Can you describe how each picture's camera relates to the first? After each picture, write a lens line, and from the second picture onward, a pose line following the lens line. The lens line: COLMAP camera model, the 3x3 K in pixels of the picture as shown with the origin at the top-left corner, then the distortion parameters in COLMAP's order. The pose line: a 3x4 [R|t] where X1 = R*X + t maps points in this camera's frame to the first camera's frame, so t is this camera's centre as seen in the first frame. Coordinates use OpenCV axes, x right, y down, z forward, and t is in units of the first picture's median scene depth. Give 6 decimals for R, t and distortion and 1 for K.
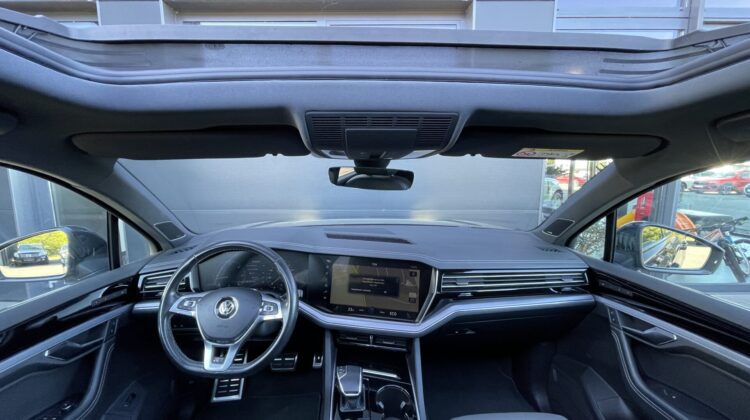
lens RADIAL K [[305.5, 0, 365.4], [0, 305.5, 212.6], [0, 0, 1]] dist [0.000031, -0.000030]
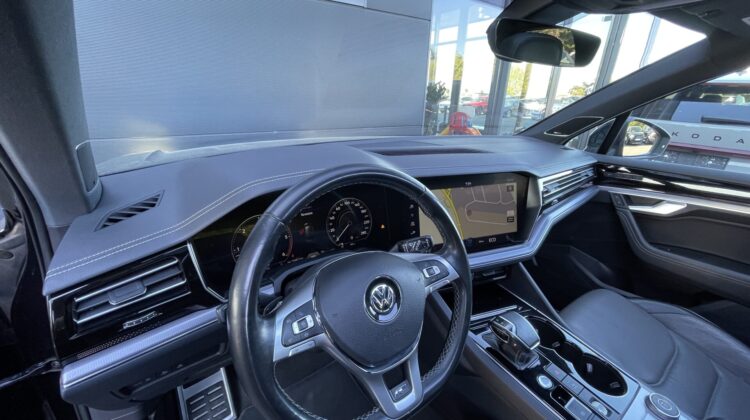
lens RADIAL K [[305.5, 0, 365.4], [0, 305.5, 212.6], [0, 0, 1]] dist [0.000031, -0.000030]
pose [[0.840061, -0.177189, 0.512740, -0.693677], [0.052406, 0.967241, 0.248391, 0.047776], [-0.539955, -0.181793, 0.821827, 0.613687]]
